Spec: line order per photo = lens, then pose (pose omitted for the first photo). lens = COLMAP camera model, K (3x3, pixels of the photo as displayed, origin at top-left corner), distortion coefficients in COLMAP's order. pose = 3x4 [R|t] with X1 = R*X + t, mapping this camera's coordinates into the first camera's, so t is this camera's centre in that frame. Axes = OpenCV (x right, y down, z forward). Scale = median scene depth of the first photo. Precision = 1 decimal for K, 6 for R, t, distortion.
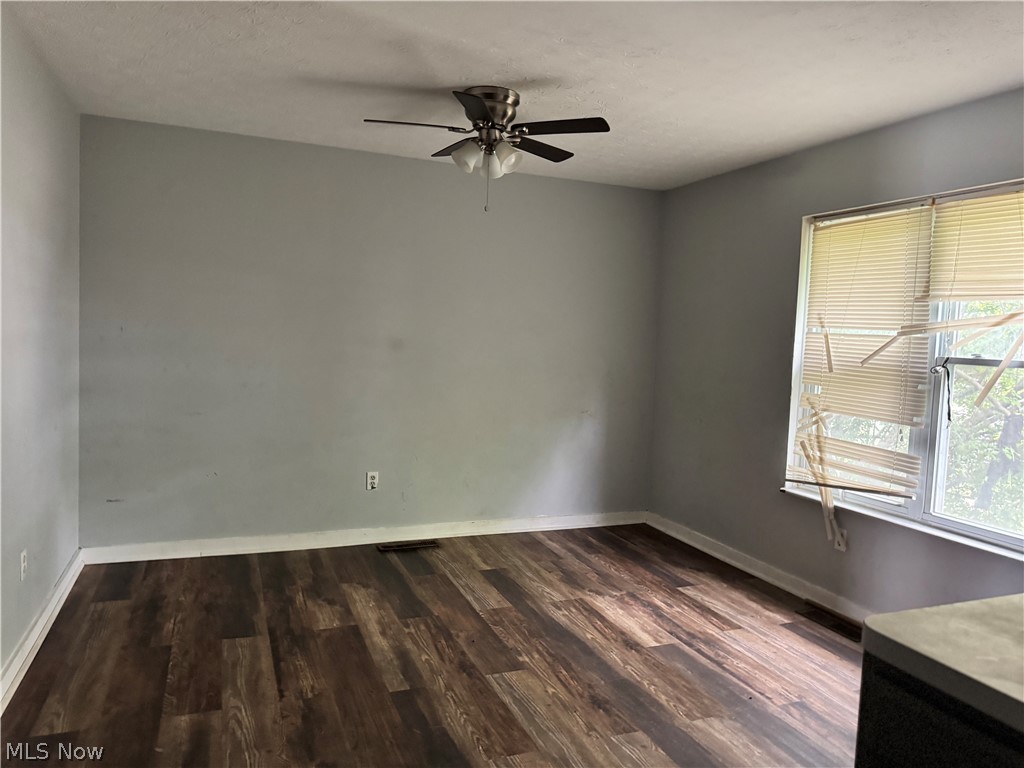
lens RADIAL K [[729.6, 0, 540.2], [0, 729.6, 381.7], [0, 0, 1]] dist [0.080515, -0.060285]
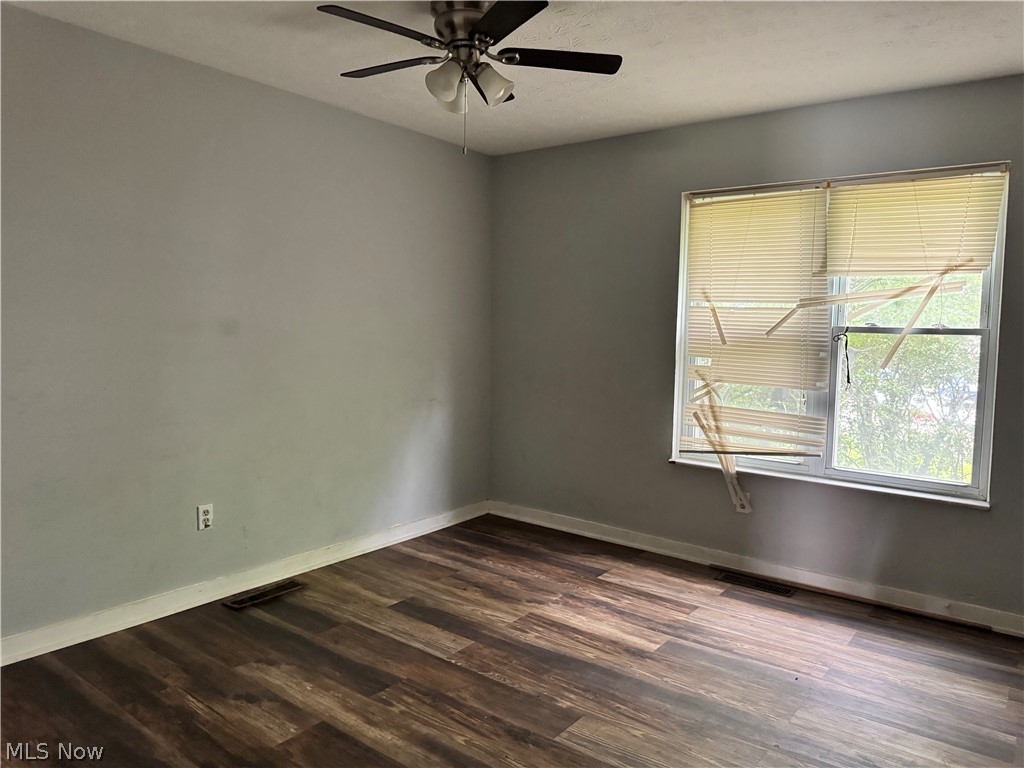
lens RADIAL K [[729.6, 0, 613.6], [0, 729.6, 374.7], [0, 0, 1]] dist [0.080515, -0.060285]
pose [[0.873270, -0.059258, 0.483620, -0.263886], [0.047753, 0.998207, 0.036082, -0.015867], [-0.484891, -0.008415, 0.874534, 0.184458]]
